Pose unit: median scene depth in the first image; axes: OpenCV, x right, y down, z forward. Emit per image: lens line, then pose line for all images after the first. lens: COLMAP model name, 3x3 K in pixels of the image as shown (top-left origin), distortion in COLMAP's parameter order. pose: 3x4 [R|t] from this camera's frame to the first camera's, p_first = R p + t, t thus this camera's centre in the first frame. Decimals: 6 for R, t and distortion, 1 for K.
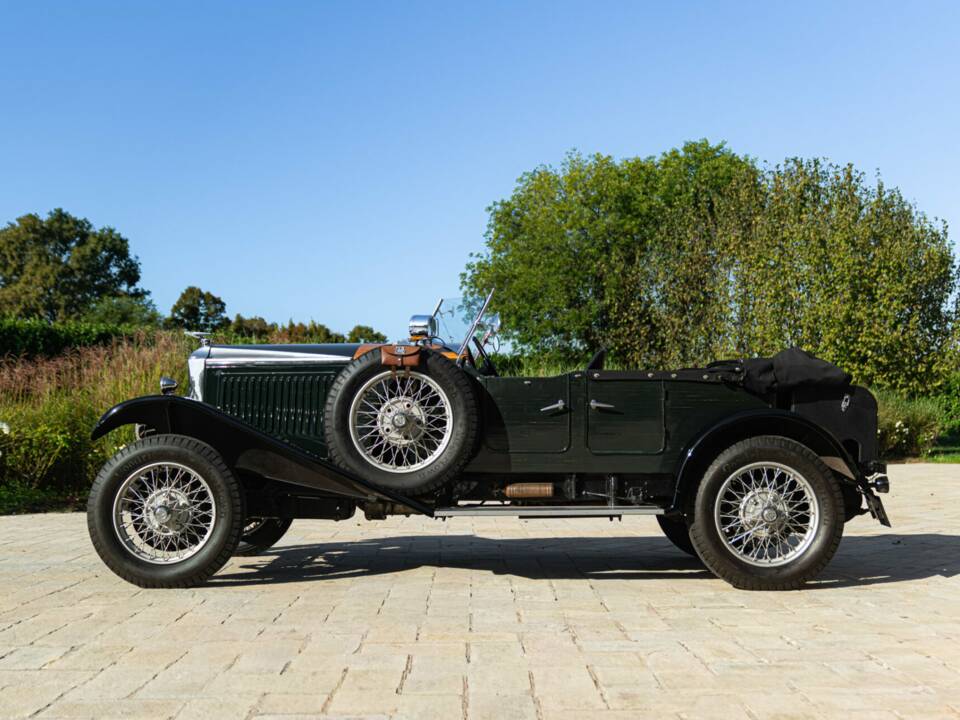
lens RADIAL K [[1775.6, 0, 480.0], [0, 1775.6, 360.0], [0, 0, 1]] dist [0.001952, 0.080574]
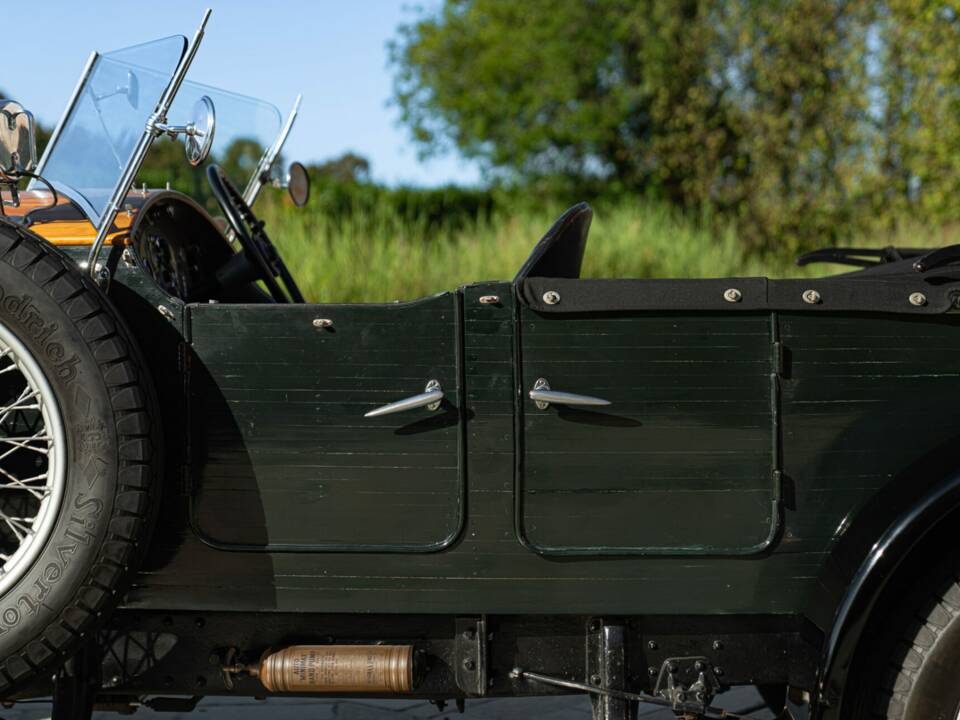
lens RADIAL K [[1775.6, 0, 480.0], [0, 1775.6, 360.0], [0, 0, 1]] dist [0.001952, 0.080574]
pose [[0.999204, -0.005808, -0.039475, 0.042582], [0.009984, 0.994271, 0.106421, -0.008397], [0.038630, -0.106730, 0.993537, 0.456297]]
